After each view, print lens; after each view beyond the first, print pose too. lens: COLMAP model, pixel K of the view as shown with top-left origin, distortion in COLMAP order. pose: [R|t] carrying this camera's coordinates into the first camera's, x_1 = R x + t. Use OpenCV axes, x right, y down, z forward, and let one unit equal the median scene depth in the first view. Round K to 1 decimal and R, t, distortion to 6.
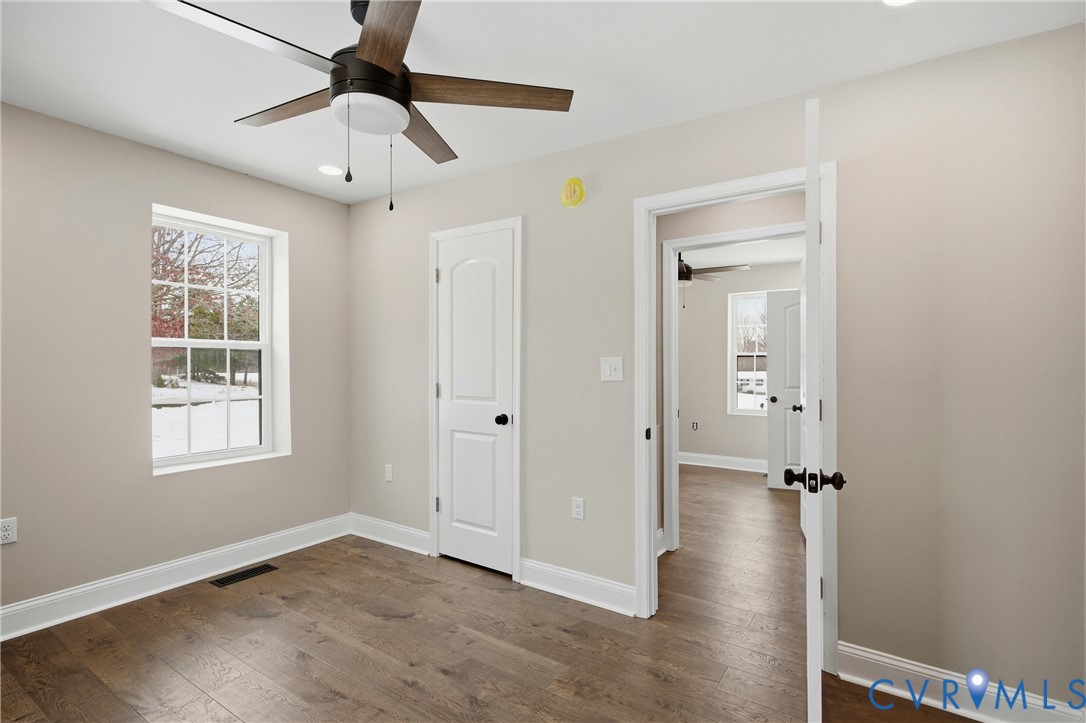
lens RADIAL K [[536.0, 0, 544.5], [0, 536.0, 360.1], [0, 0, 1]] dist [0.030649, -0.003079]
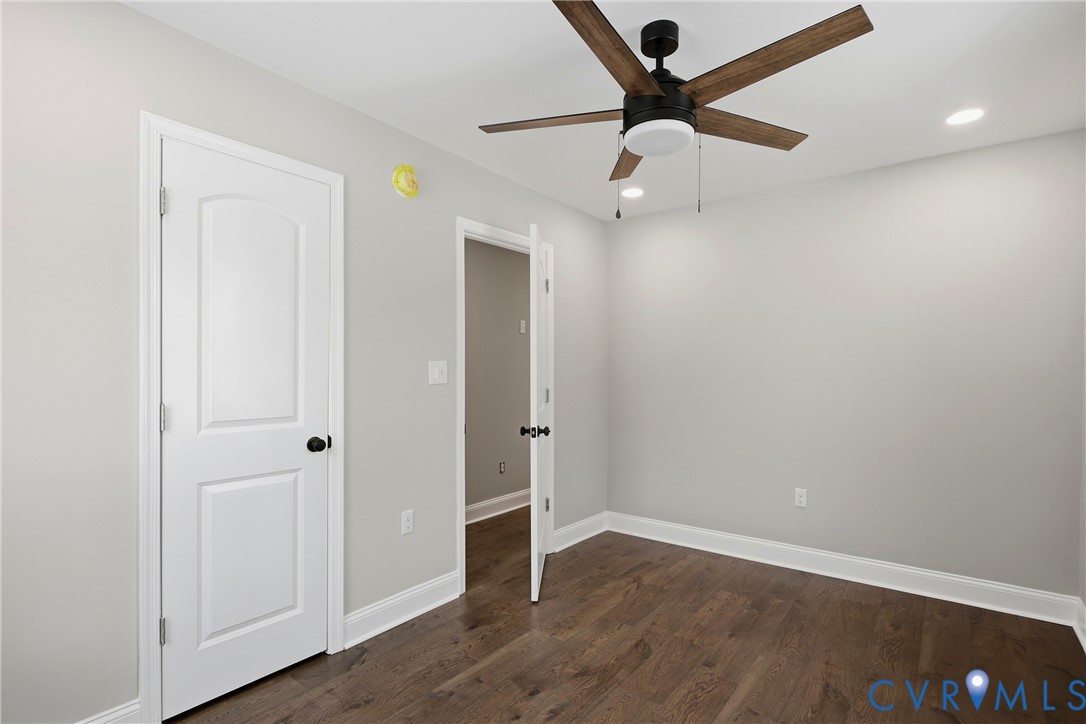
lens RADIAL K [[536.0, 0, 546.2], [0, 536.0, 366.9], [0, 0, 1]] dist [0.030649, -0.003079]
pose [[0.056751, 0.002286, 0.998386, -0.834142], [-0.003903, 0.999990, -0.002068, 0.006870], [-0.998381, -0.003779, 0.056759, 0.686947]]
